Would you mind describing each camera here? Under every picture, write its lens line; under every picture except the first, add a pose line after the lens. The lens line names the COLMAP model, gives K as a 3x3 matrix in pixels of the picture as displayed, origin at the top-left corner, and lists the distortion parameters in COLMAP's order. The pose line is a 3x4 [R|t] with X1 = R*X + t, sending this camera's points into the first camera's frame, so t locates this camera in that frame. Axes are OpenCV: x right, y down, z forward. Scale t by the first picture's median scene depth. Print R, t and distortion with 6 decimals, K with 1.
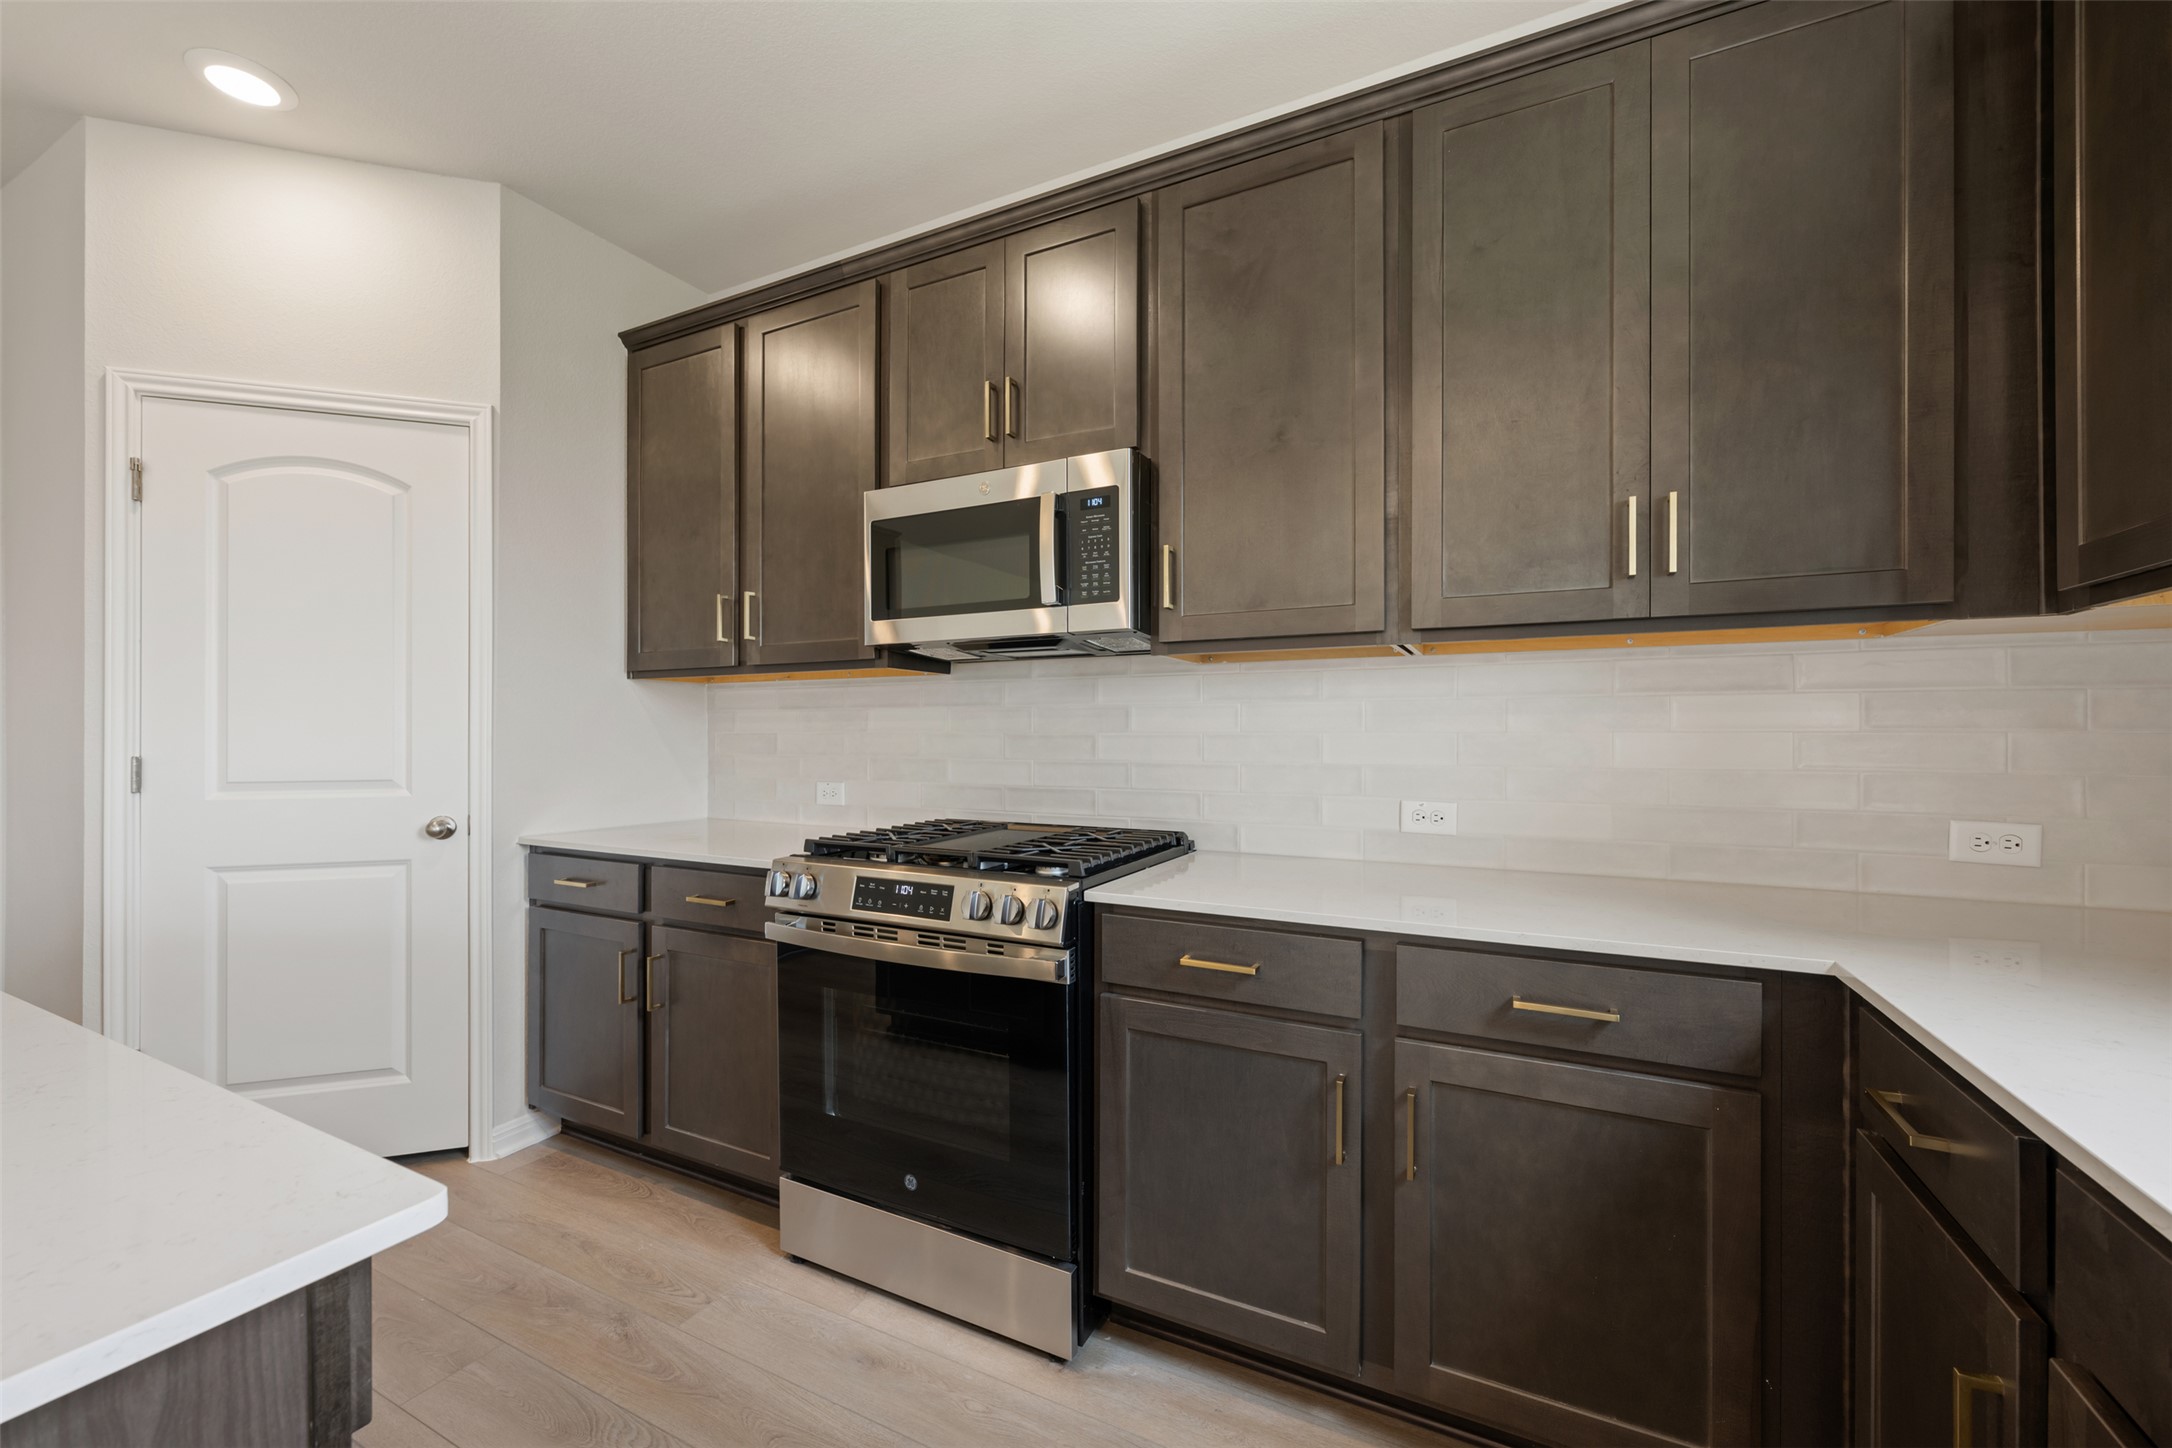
lens RADIAL K [[861.6, 0, 1088.4], [0, 861.6, 732.2], [0, 0, 1]] dist [-0.001240, 0.000067]
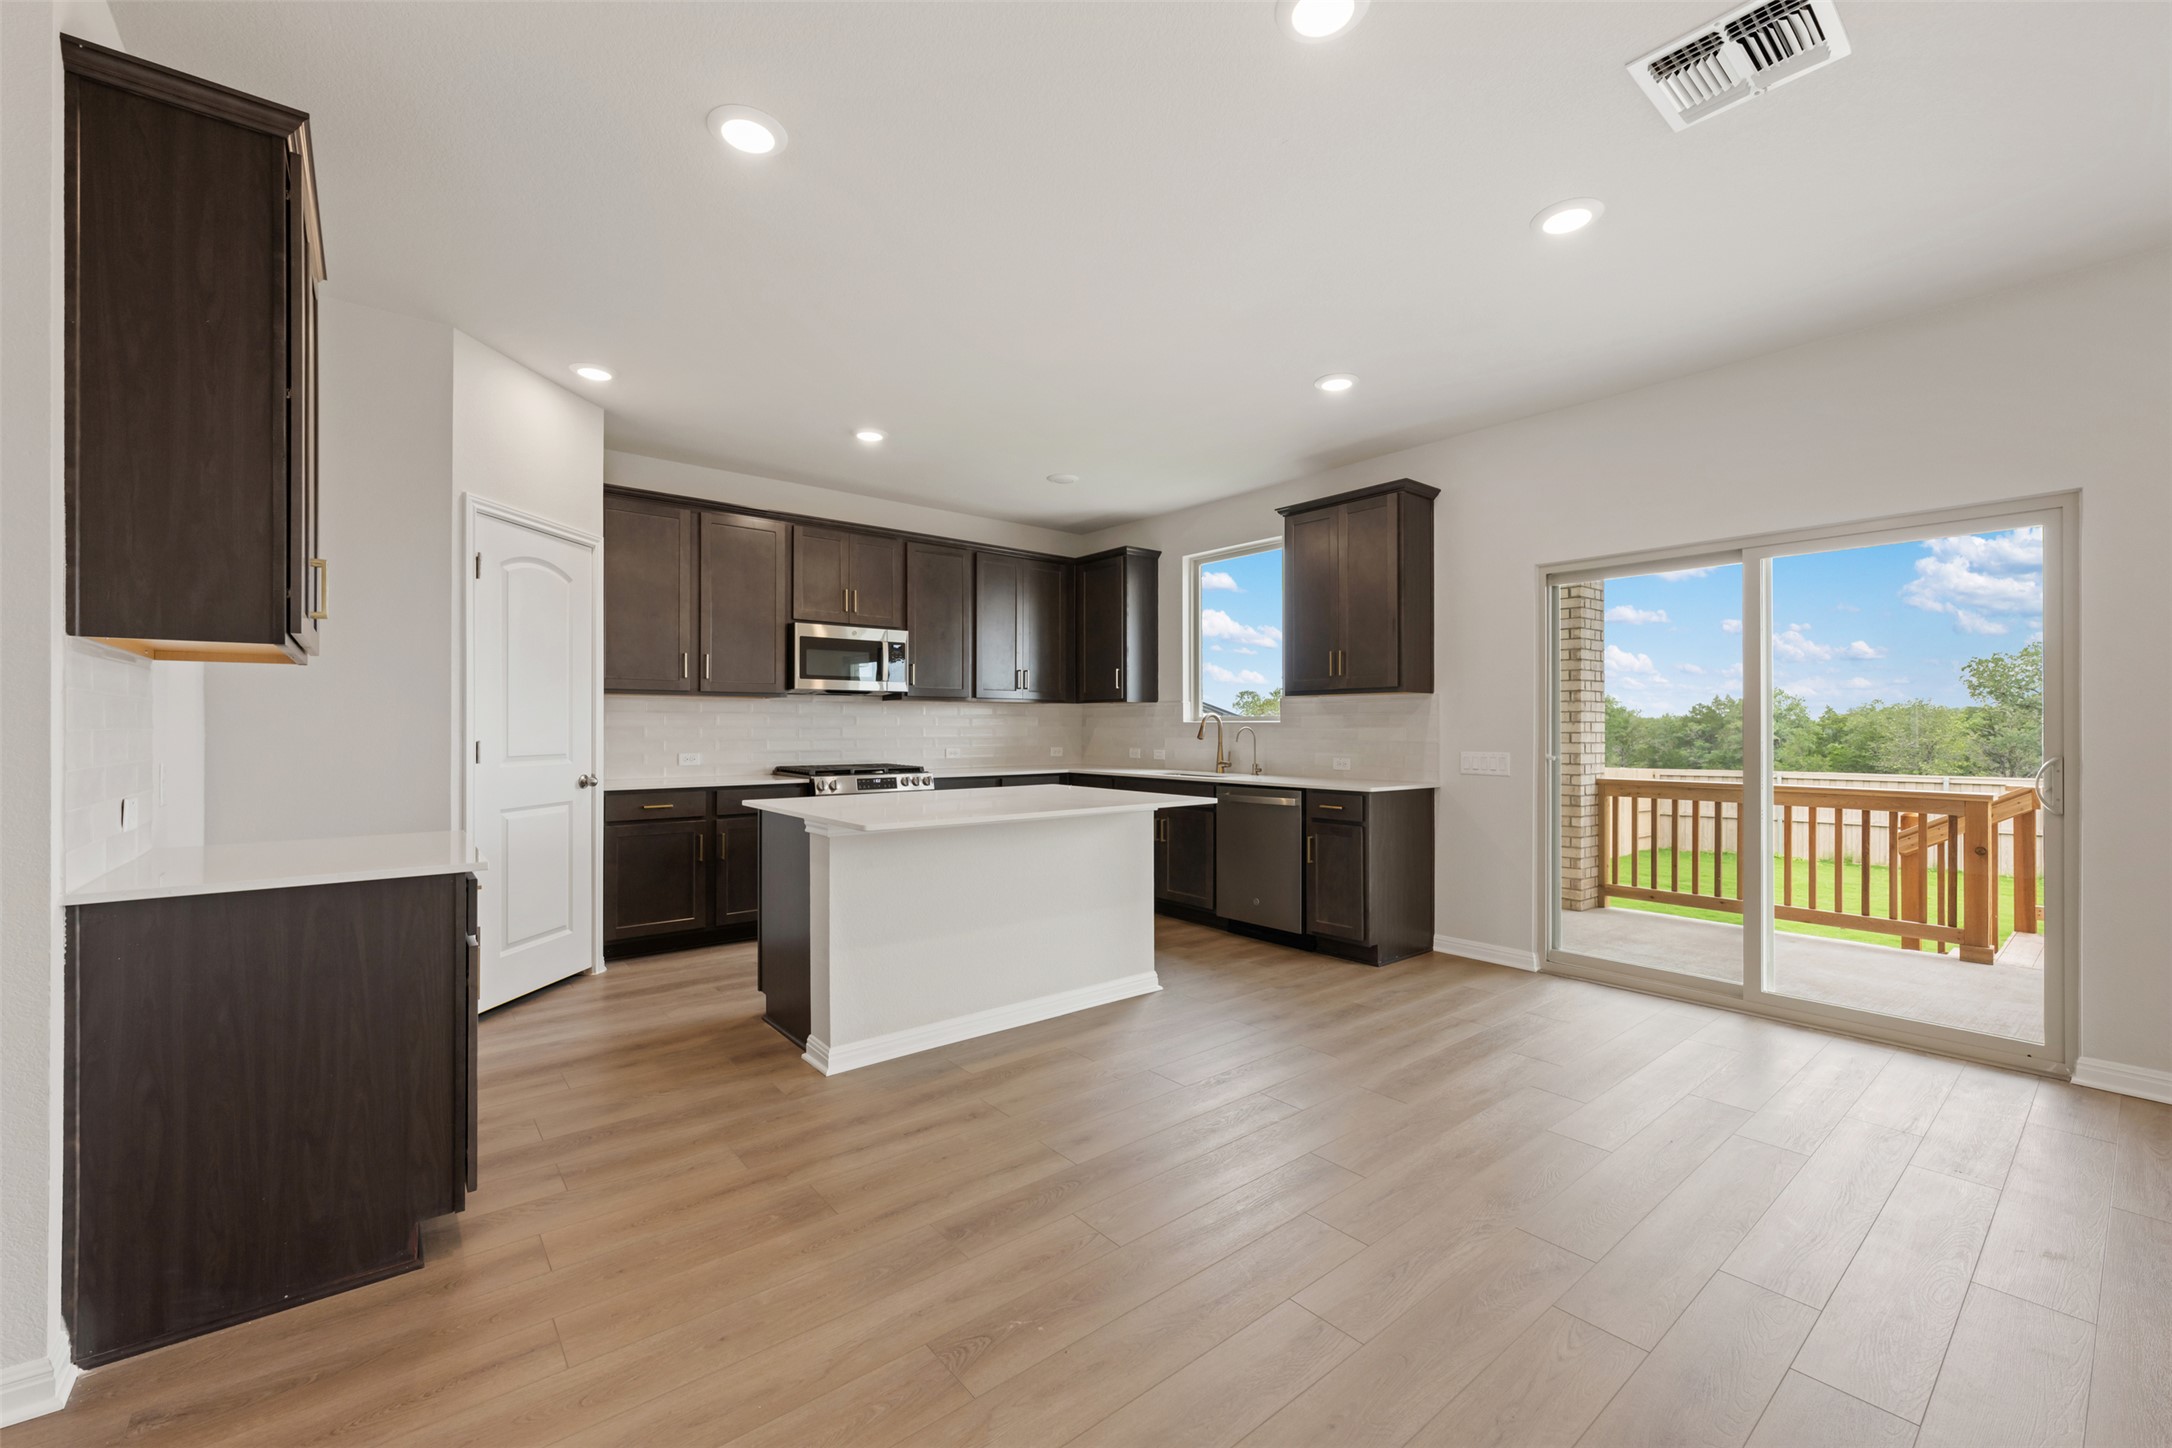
lens RADIAL K [[861.6, 0, 1074.1], [0, 861.6, 732.0], [0, 0, 1]] dist [-0.001240, 0.000067]
pose [[0.412535, -0.004252, 0.910932, -2.332189], [-0.003272, 0.999976, 0.006150, -0.000667], [-0.910936, -0.005517, 0.412511, -0.724974]]
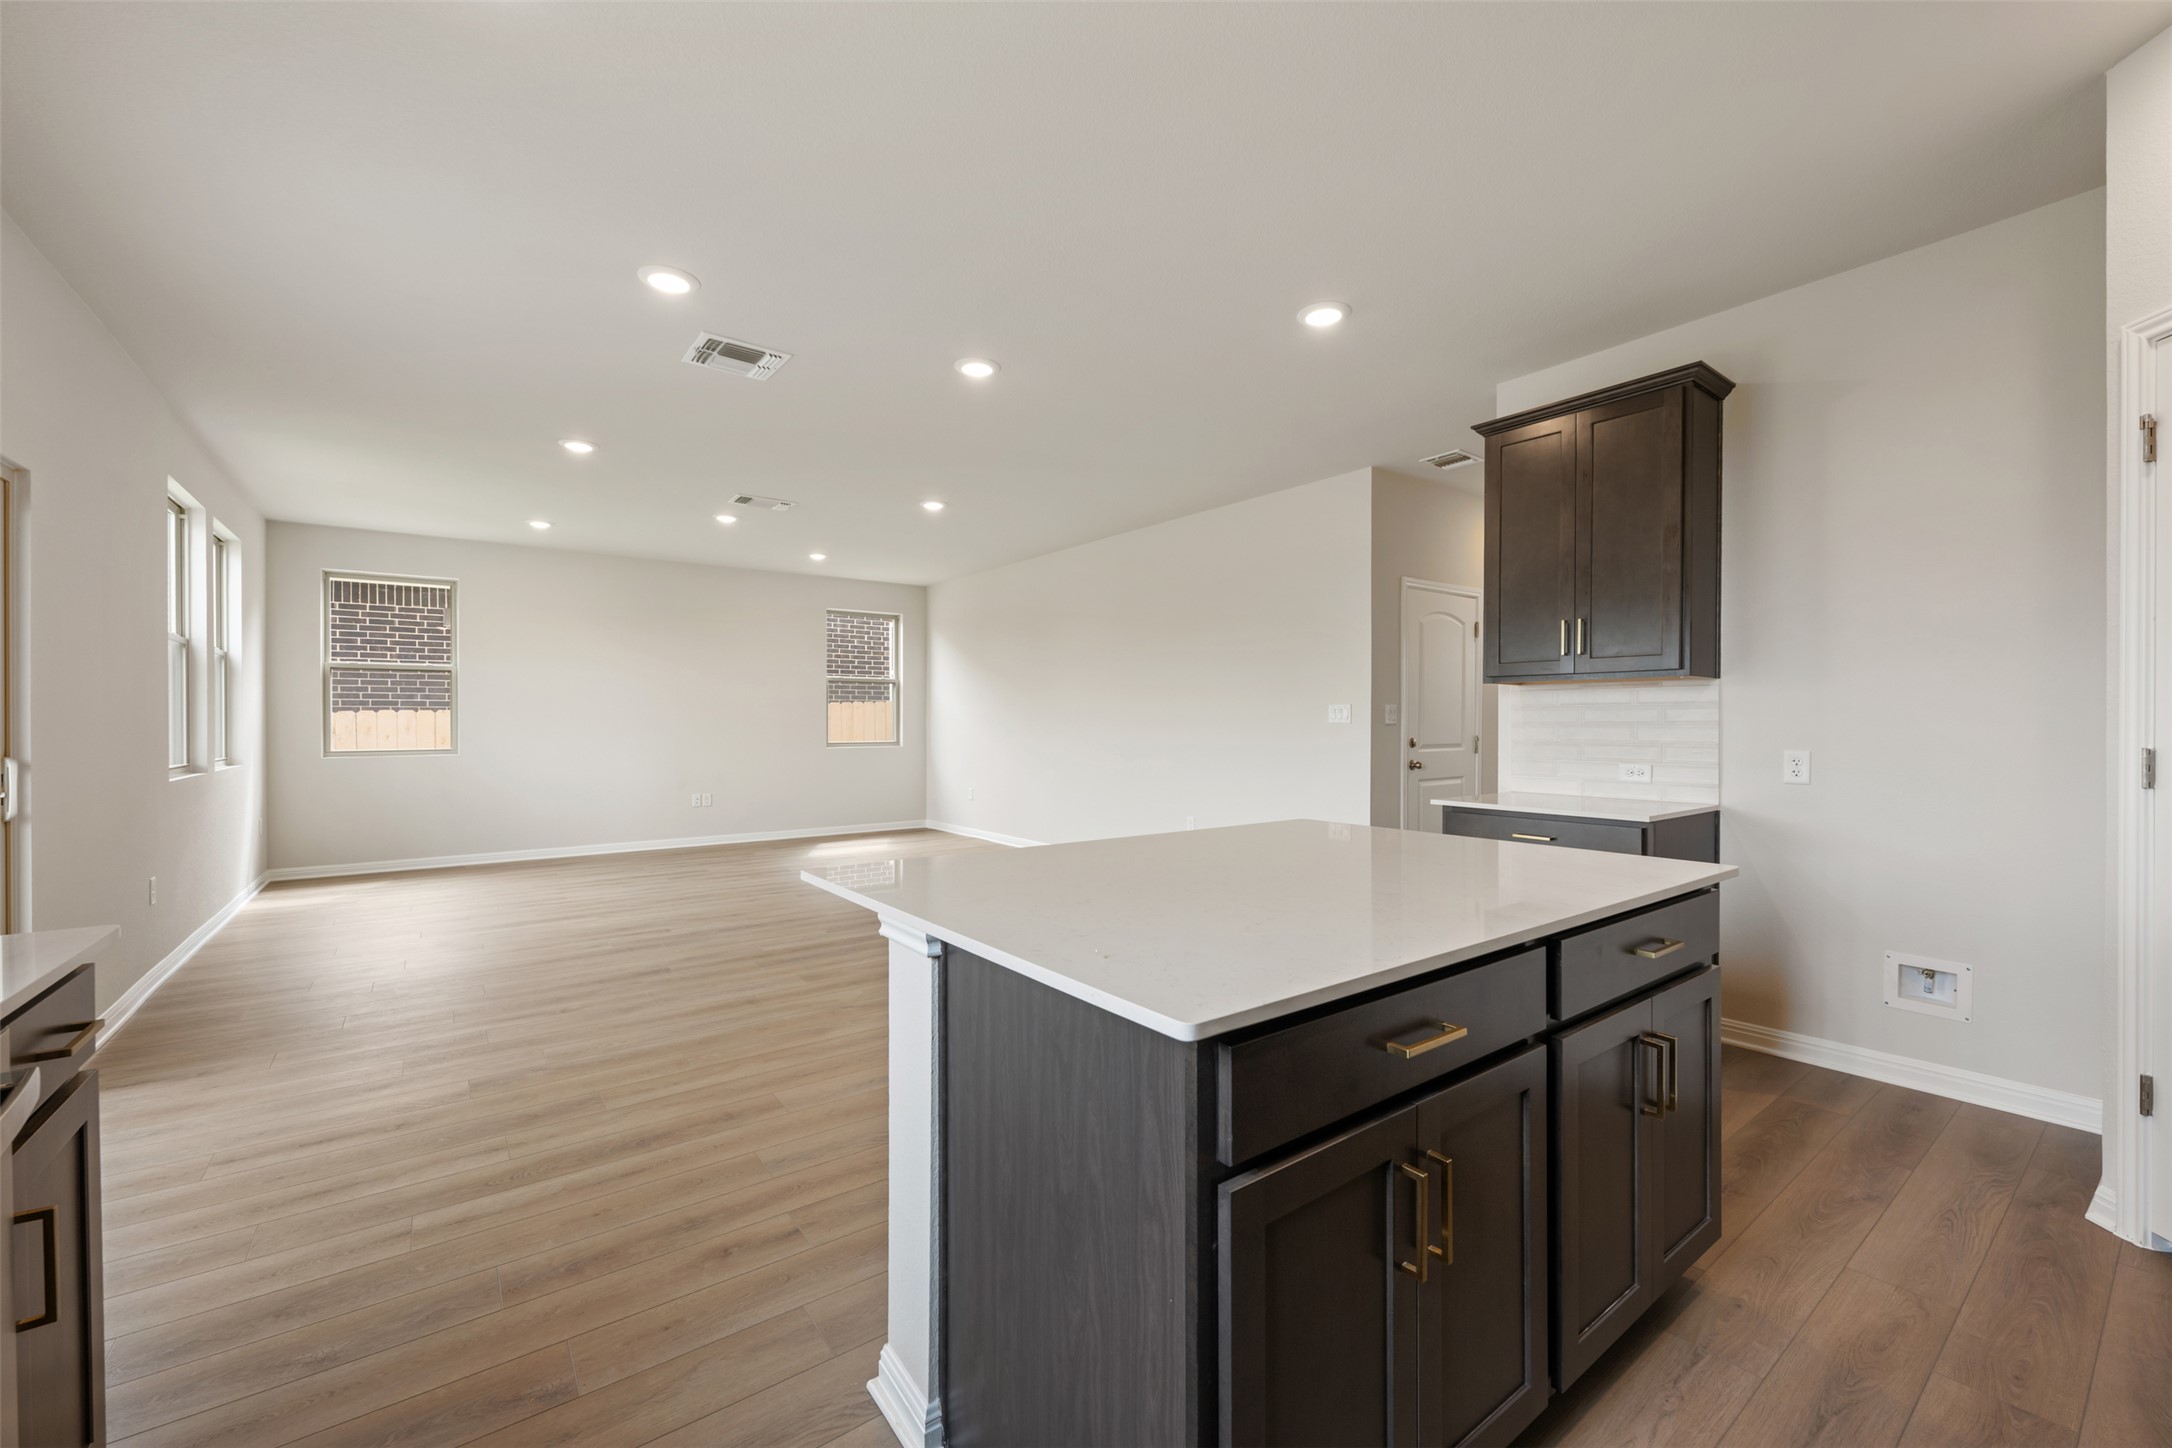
lens RADIAL K [[861.6, 0, 1081.1], [0, 861.6, 730.0], [0, 0, 1]] dist [-0.001240, 0.000067]
pose [[-0.445157, 0.009382, -0.895403, 0.207552], [0.003339, 0.999956, 0.008818, -0.002888], [0.895446, 0.000936, -0.445168, 0.445361]]
